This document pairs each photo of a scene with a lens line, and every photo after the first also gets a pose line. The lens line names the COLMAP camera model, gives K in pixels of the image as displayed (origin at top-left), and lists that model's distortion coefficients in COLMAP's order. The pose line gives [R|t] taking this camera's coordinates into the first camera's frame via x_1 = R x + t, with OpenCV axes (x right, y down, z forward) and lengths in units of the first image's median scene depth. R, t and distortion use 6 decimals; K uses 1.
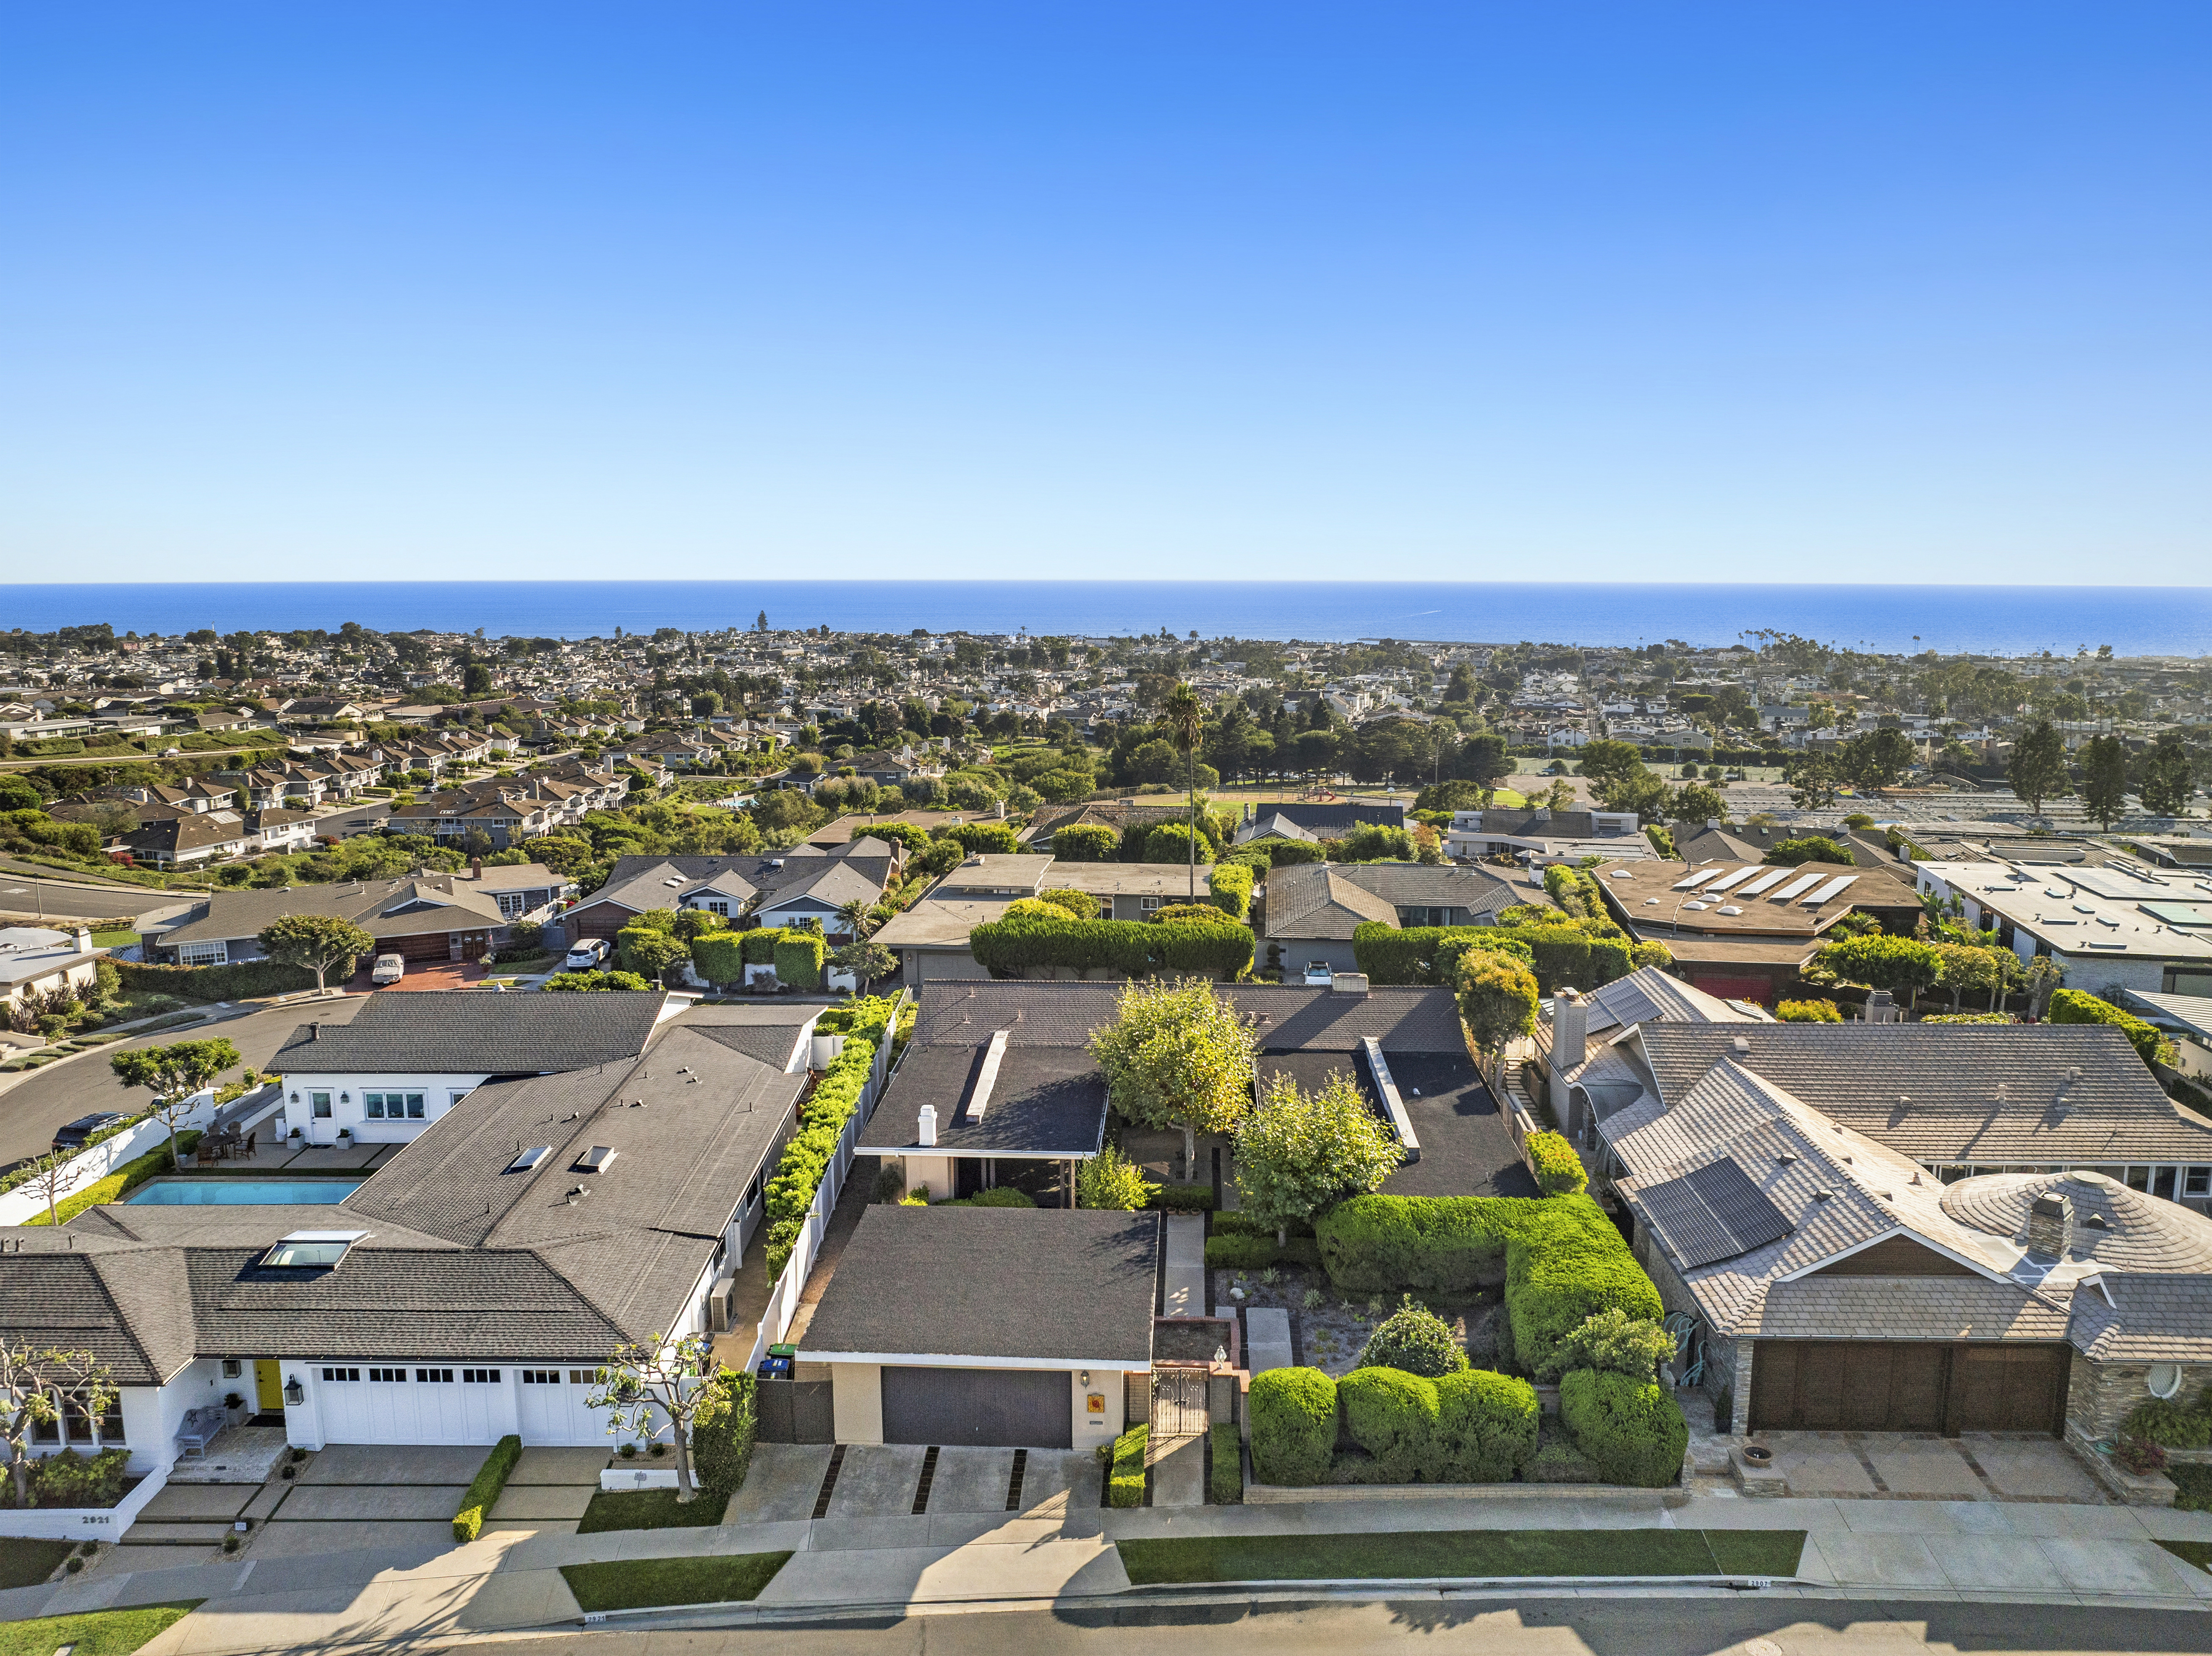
lens RADIAL K [[1560.4, 0, 1111.9], [0, 1560.4, 761.8], [0, 0, 1]] dist [-0.035053, -0.003407]
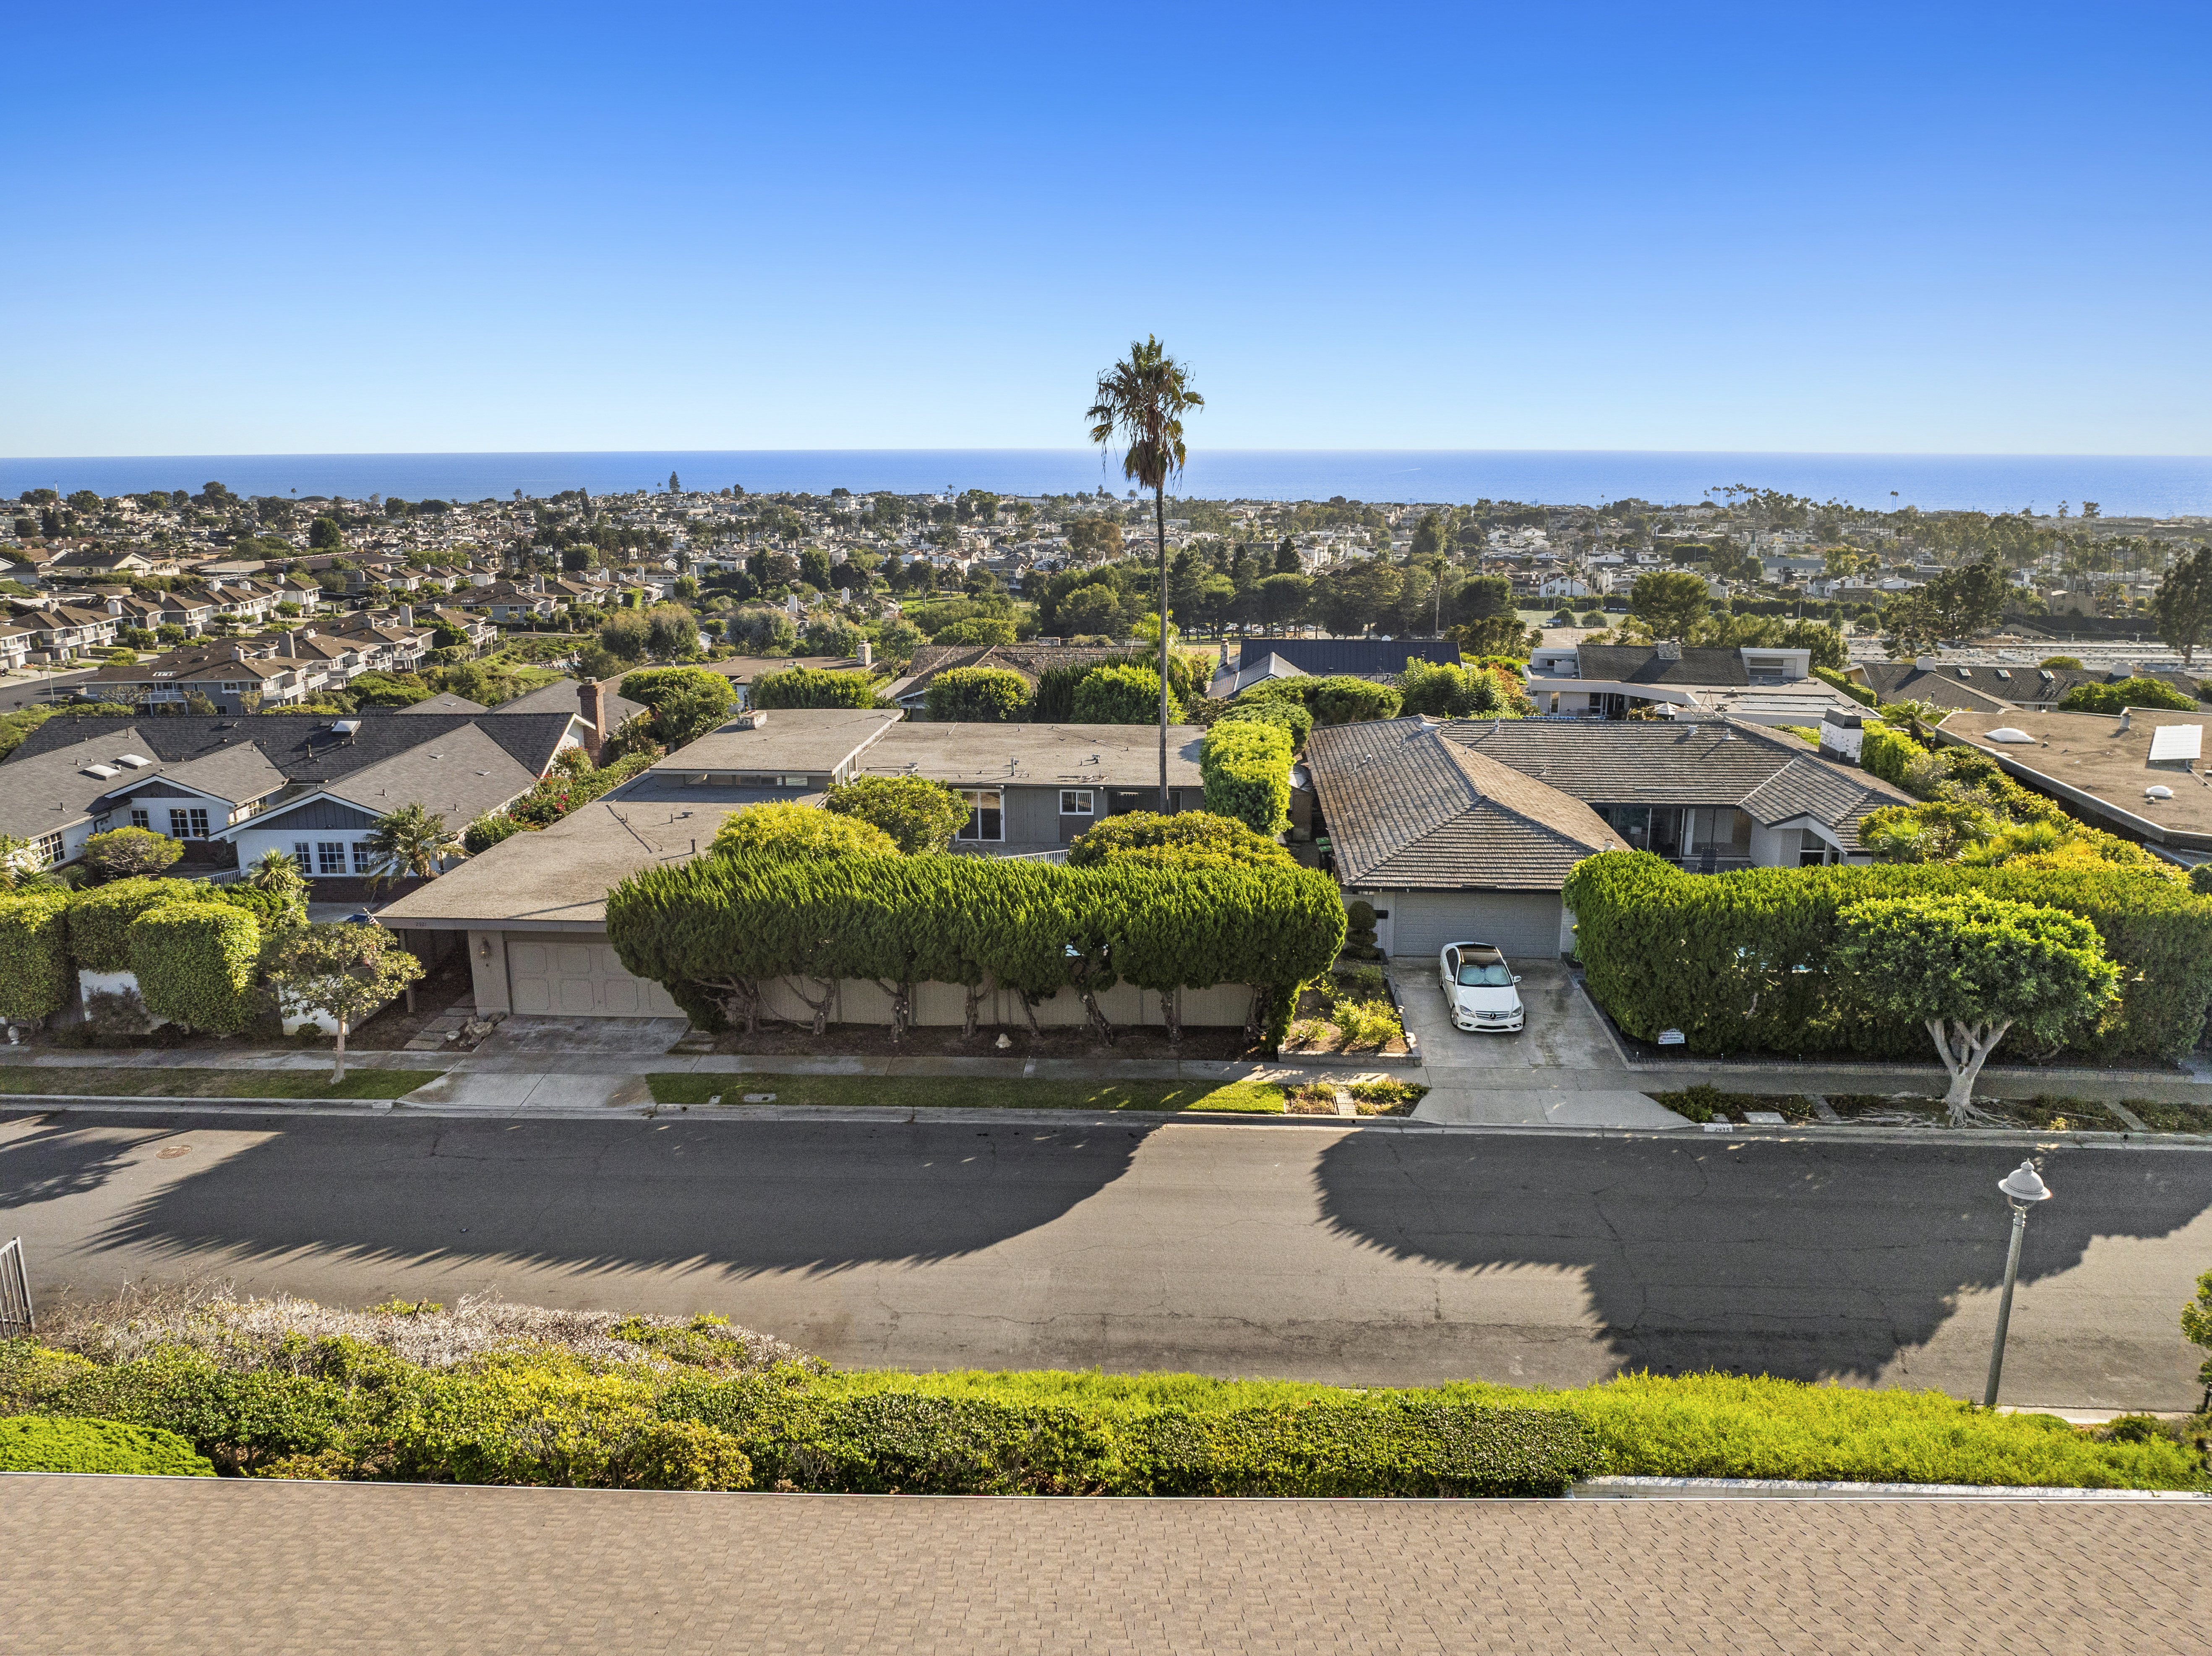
lens RADIAL K [[1560.4, 0, 1111.9], [0, 1560.4, 761.8], [0, 0, 1]] dist [-0.035053, -0.003407]
pose [[0.999186, -0.008891, 0.039354, 0.006510], [0.005683, 0.996708, 0.080872, 0.015521], [-0.039943, -0.080582, 0.995947, 0.206392]]
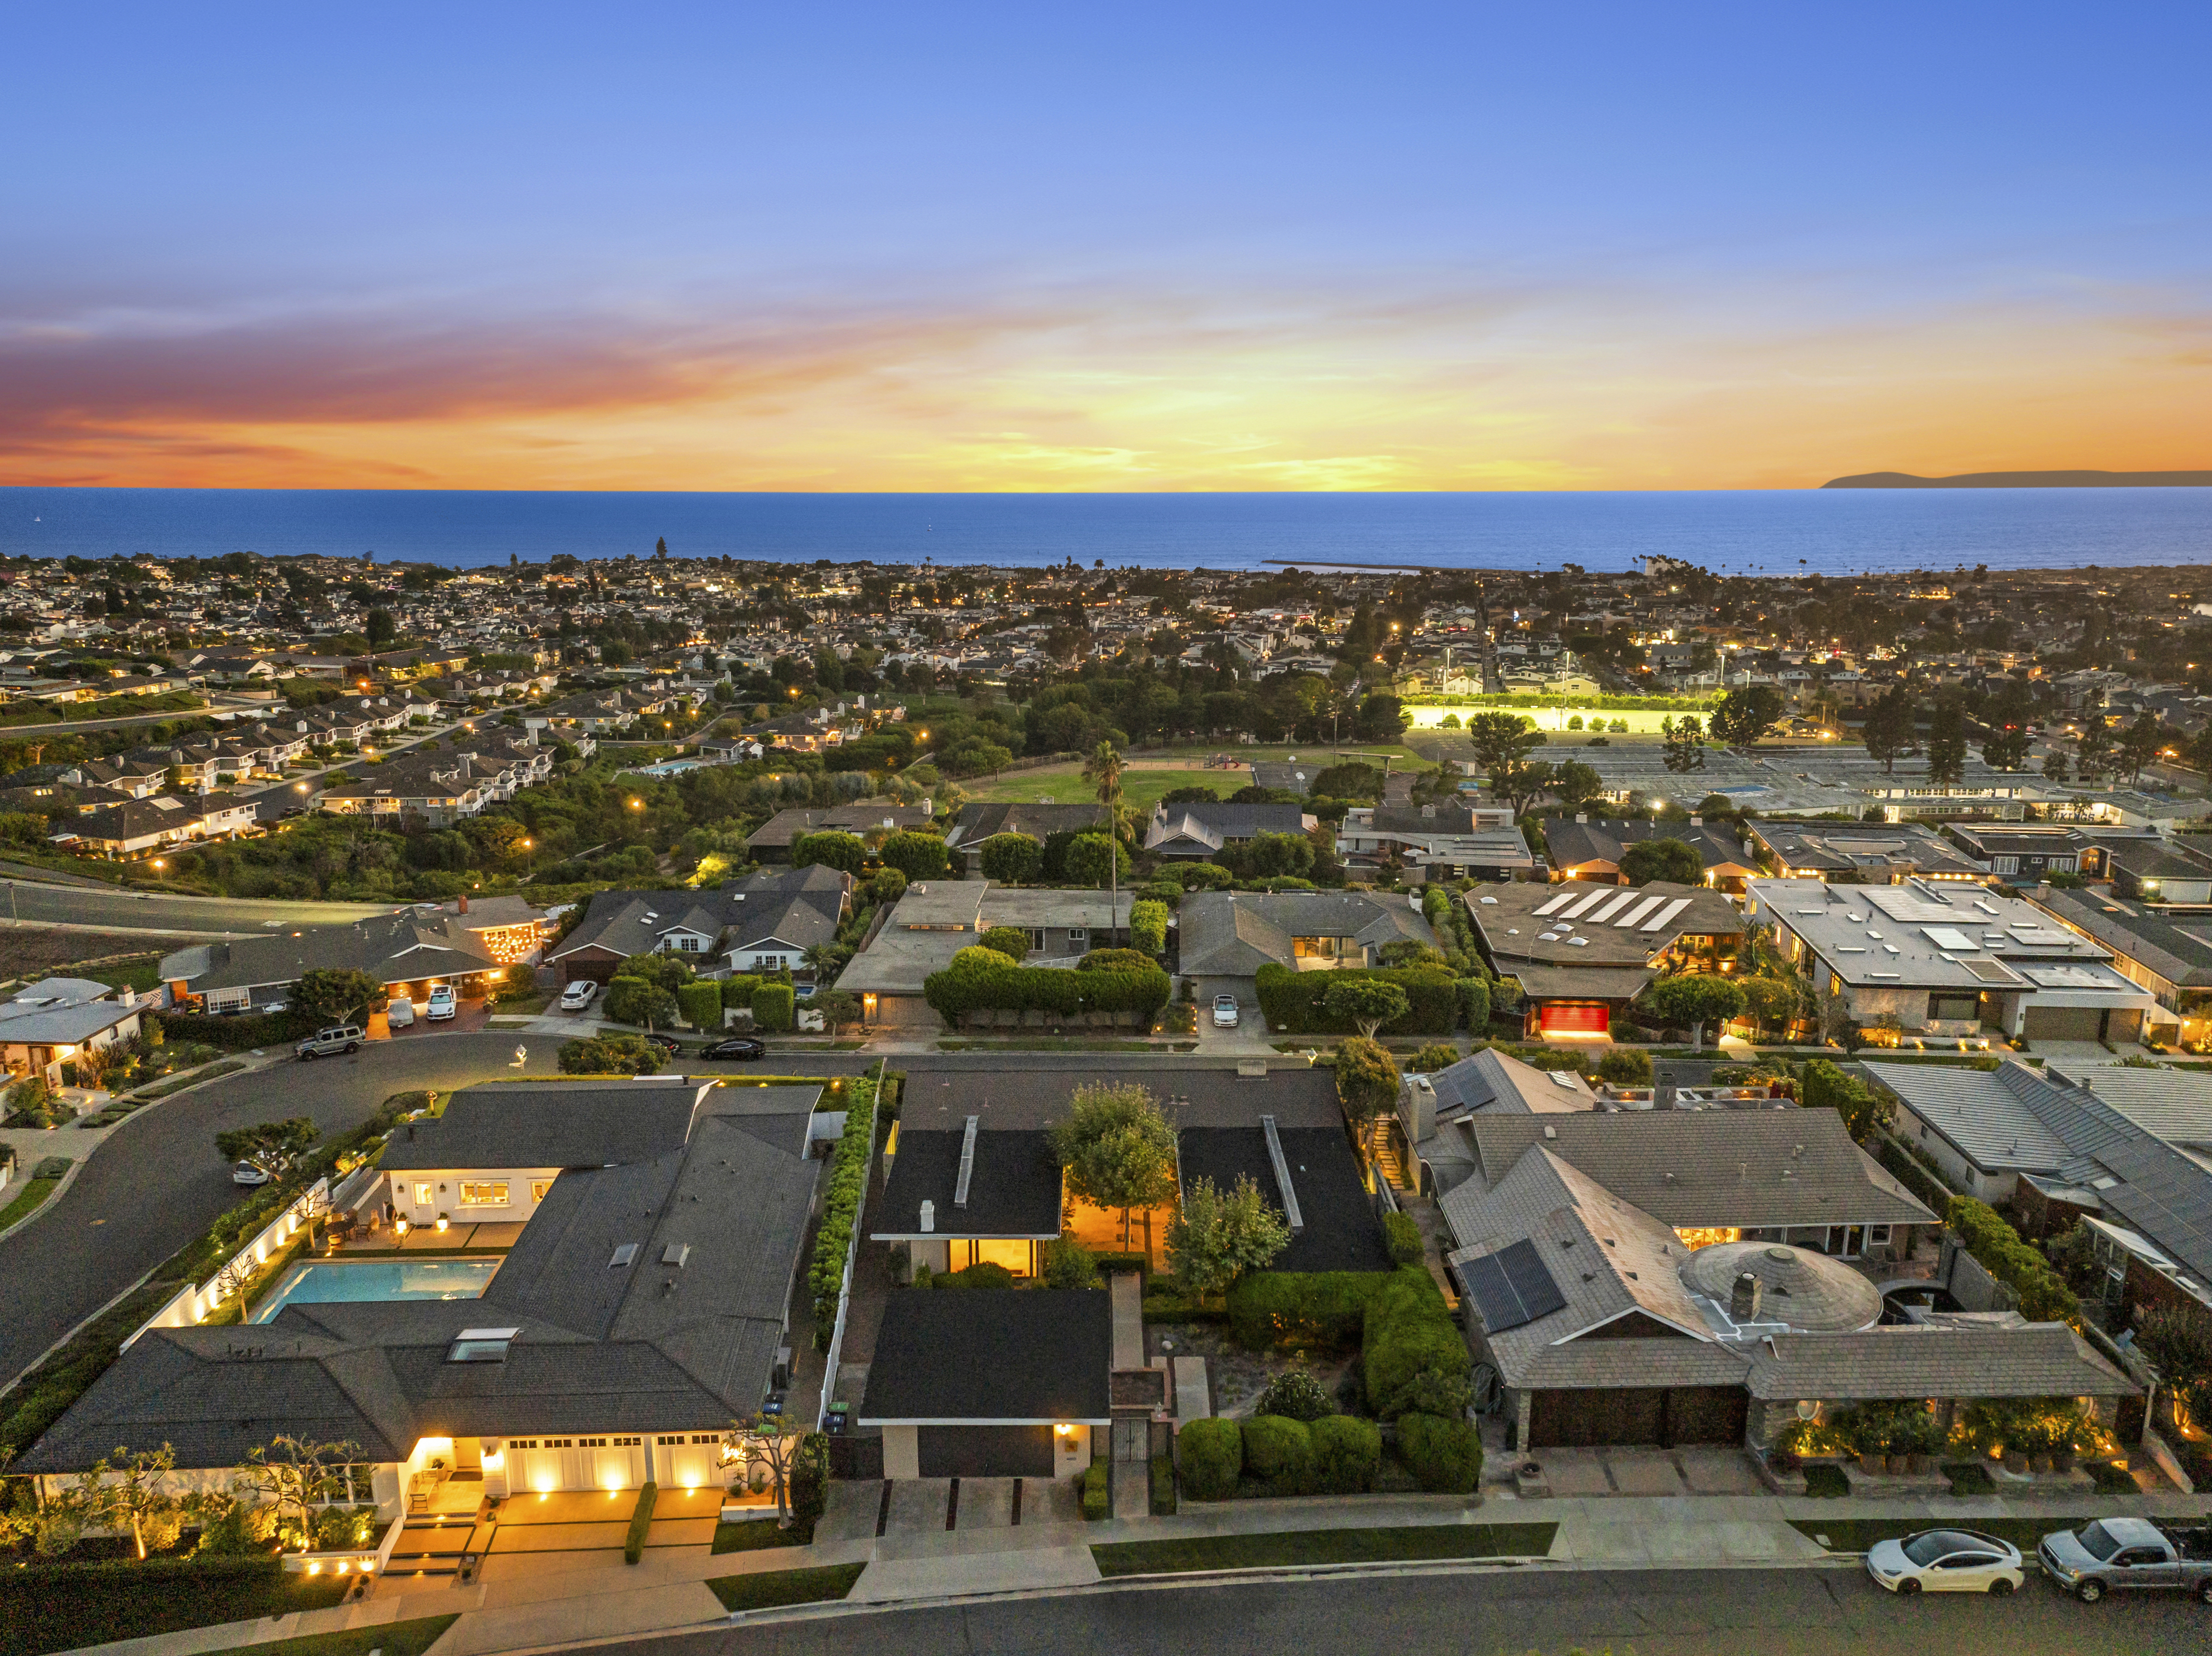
lens RADIAL K [[1576.1, 0, 1102.9], [0, 1576.1, 712.4], [0, 0, 1]] dist [-0.055351, 0.002220]
pose [[0.998435, -0.008855, 0.055213, -0.007237], [0.007600, 0.999709, 0.022901, -0.038278], [-0.055399, -0.022446, 0.998212, -0.053540]]
